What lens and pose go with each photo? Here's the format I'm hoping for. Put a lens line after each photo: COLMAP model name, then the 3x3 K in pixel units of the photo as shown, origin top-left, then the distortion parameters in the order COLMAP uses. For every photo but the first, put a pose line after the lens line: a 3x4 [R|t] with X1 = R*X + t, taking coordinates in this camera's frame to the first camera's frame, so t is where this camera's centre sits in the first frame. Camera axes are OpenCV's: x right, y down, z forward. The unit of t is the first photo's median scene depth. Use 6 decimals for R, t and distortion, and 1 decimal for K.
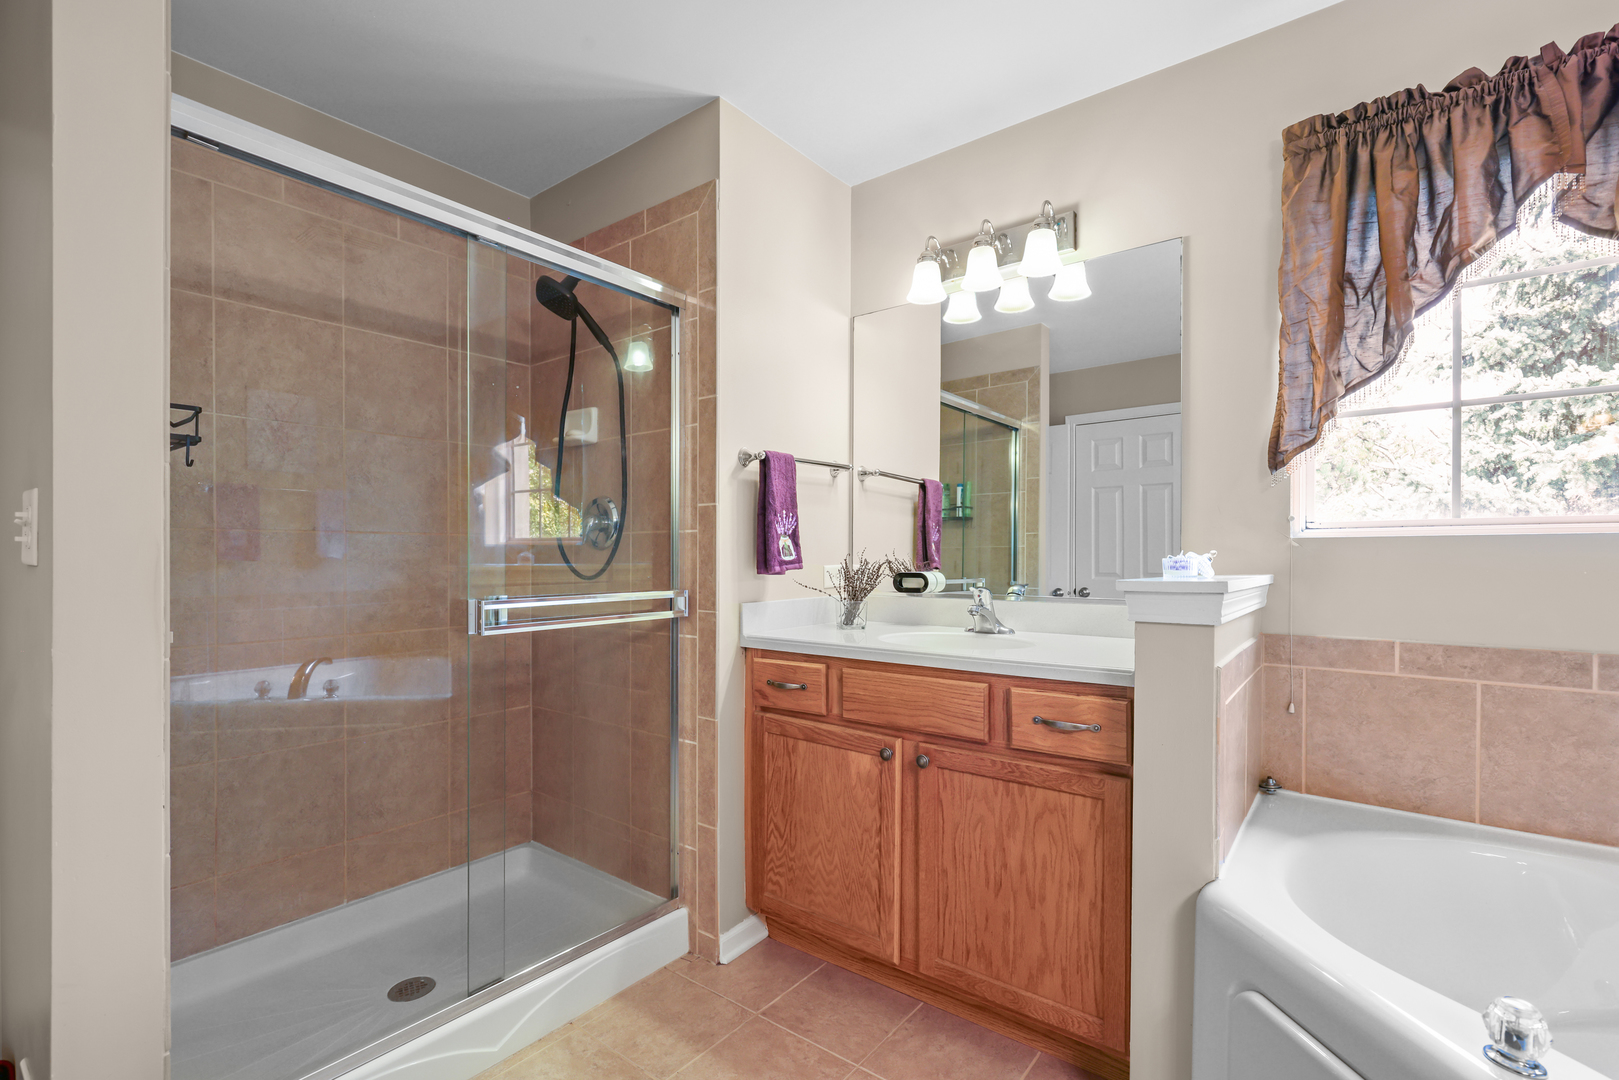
lens RADIAL K [[754.4, 0, 816.1], [0, 754.4, 546.5], [0, 0, 1]] dist [0.027681, 0.000307]
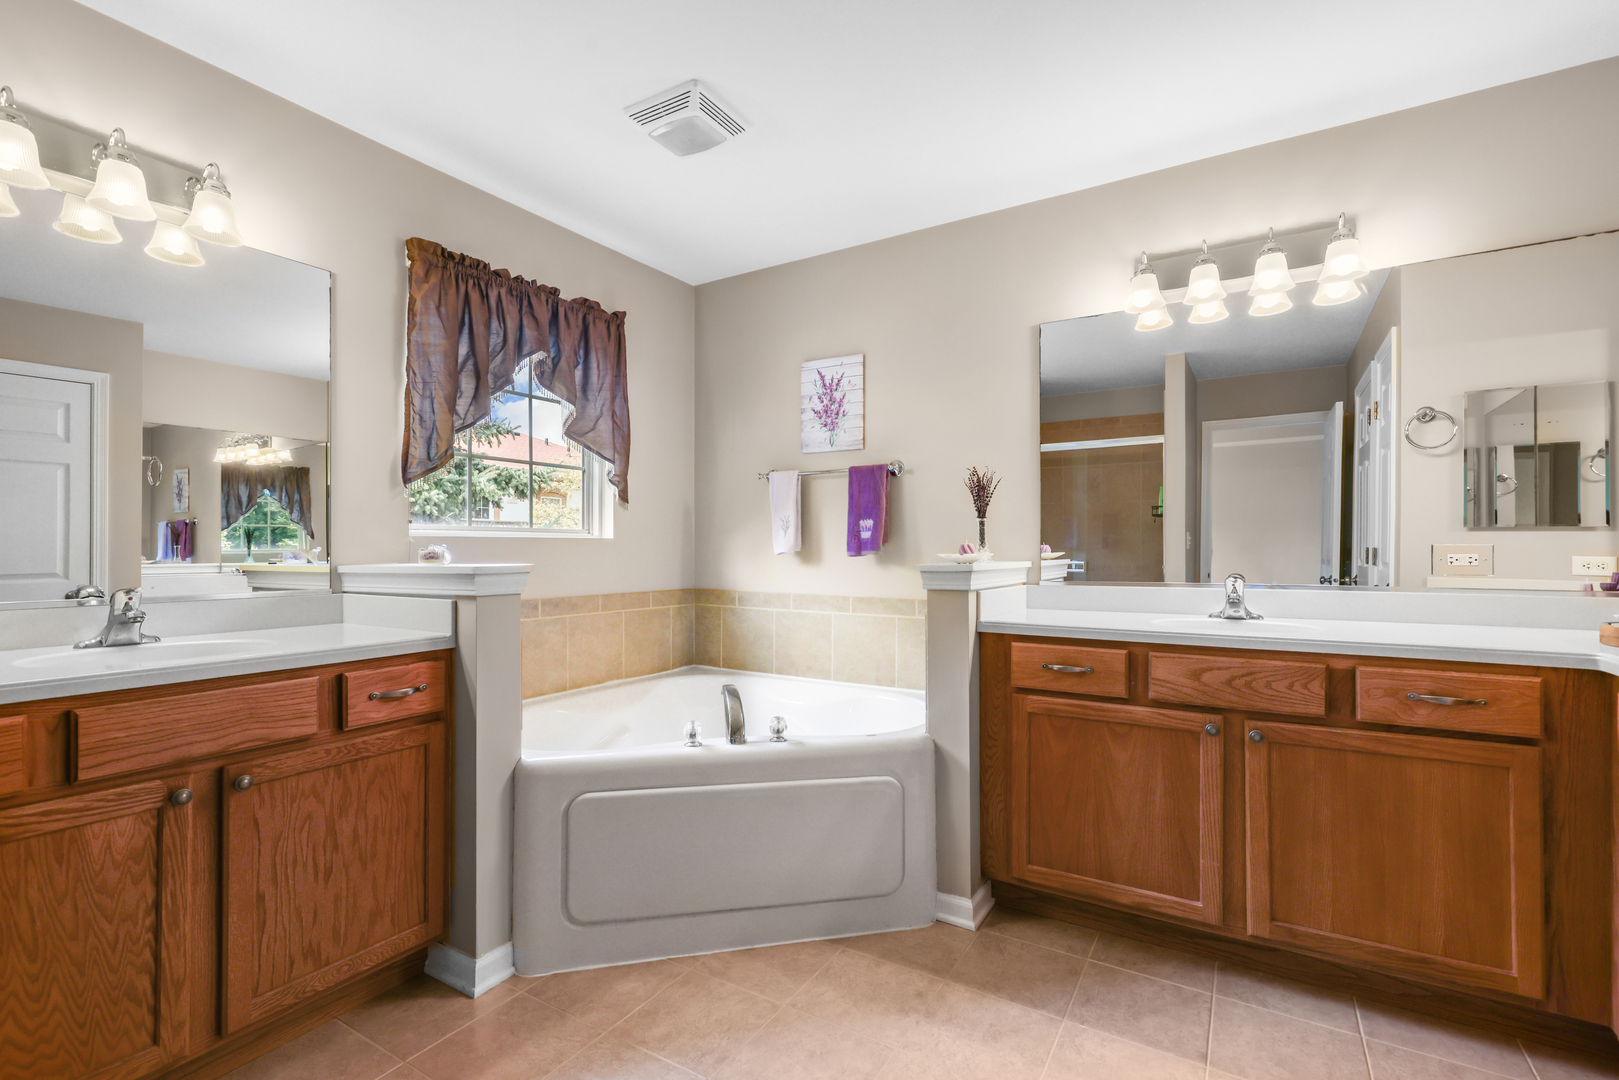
lens RADIAL K [[754.4, 0, 808.2], [0, 754.4, 548.3], [0, 0, 1]] dist [0.027681, 0.000307]
pose [[-0.120815, 0.007842, 0.992644, -0.866399], [-0.002594, 0.999963, -0.008216, 0.021841], [-0.992672, -0.003568, -0.120790, 0.495608]]
